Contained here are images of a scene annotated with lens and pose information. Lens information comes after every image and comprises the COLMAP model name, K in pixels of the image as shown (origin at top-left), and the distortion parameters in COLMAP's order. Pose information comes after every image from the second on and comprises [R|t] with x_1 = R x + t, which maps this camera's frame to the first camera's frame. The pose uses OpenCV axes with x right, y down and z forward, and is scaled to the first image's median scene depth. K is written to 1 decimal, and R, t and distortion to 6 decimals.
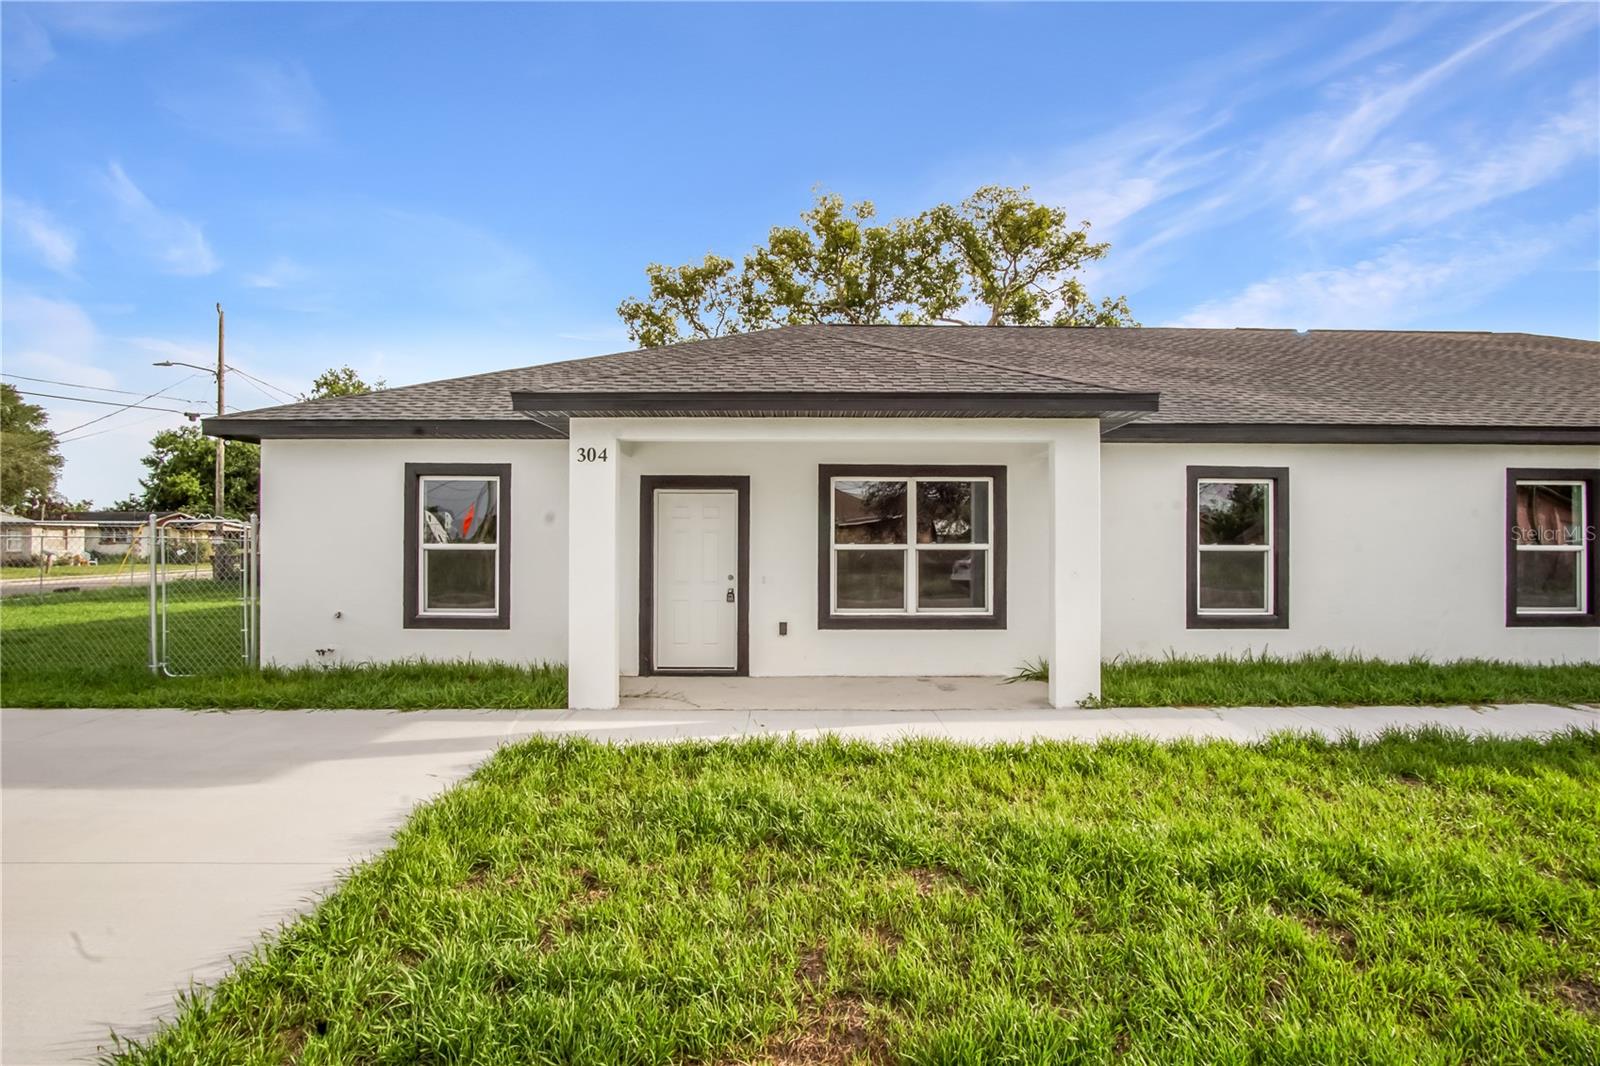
lens RADIAL K [[830.8, 0, 799.8], [0, 830.8, 530.6], [0, 0, 1]] dist [-0.023641, -0.000789]
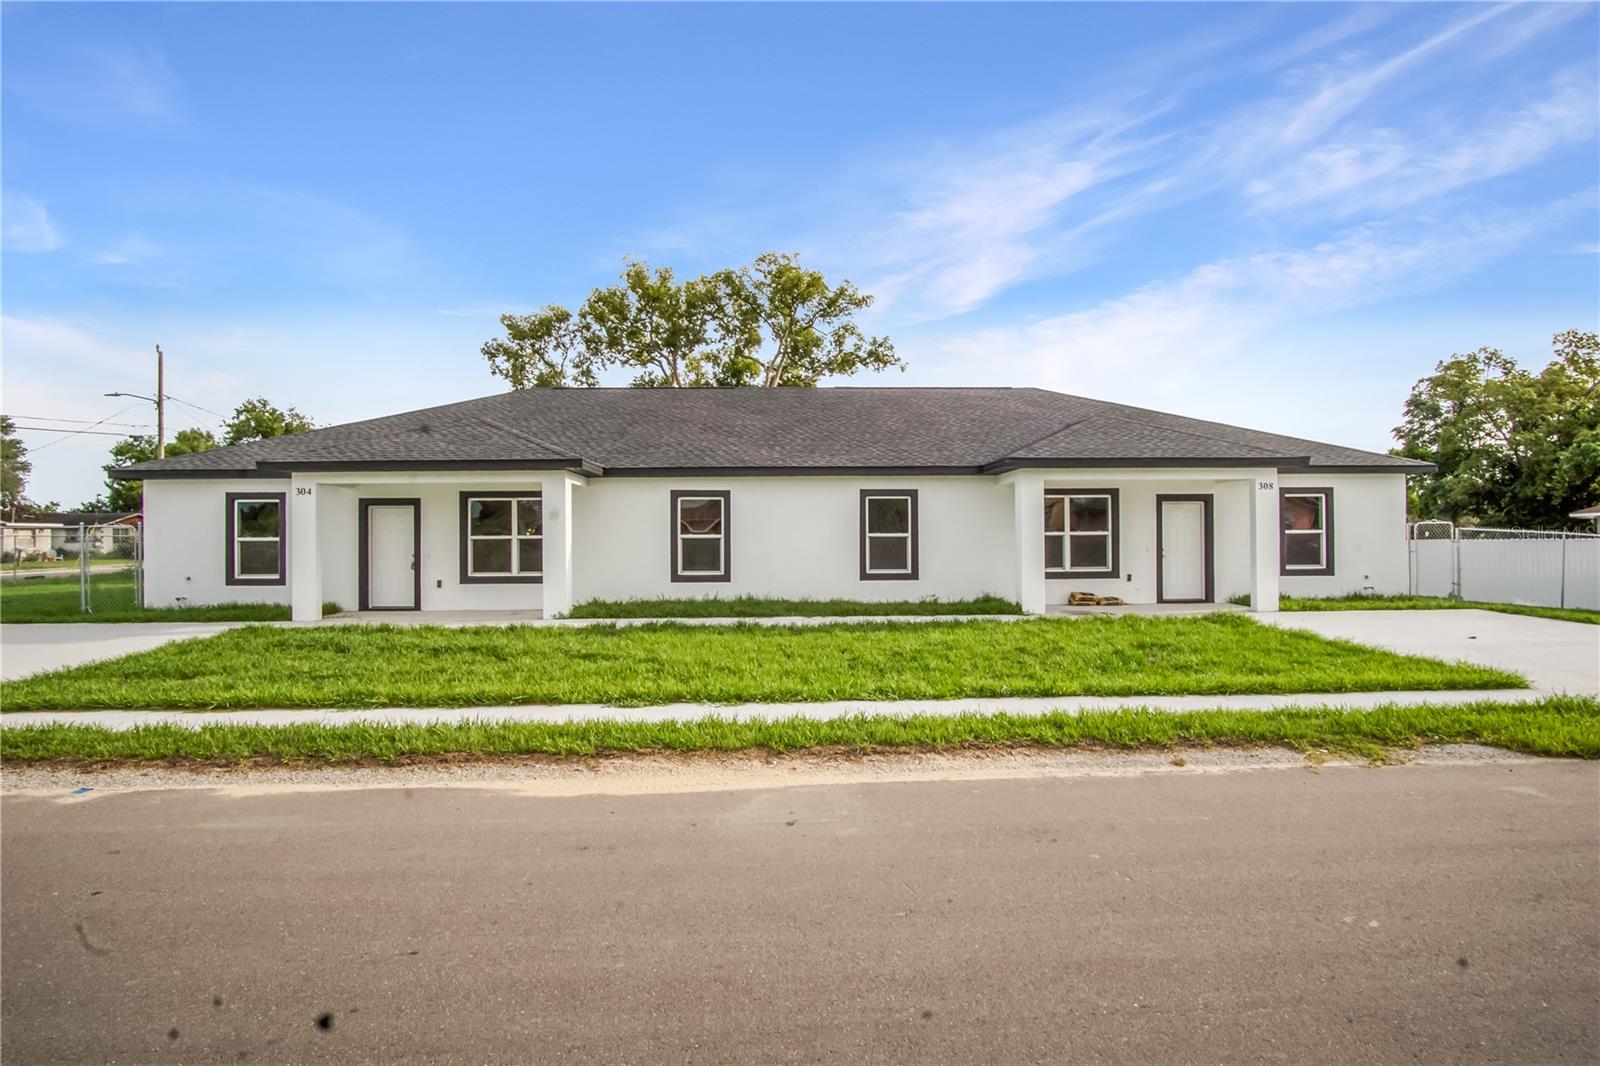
lens RADIAL K [[863.1, 0, 824.7], [0, 863.1, 525.8], [0, 0, 1]] dist [-0.021286, 0.001625]
pose [[0.999835, -0.008531, 0.016014, 0.278392], [0.008478, 0.999958, 0.003364, -0.001984], [-0.016042, -0.003228, 0.999866, -0.305983]]
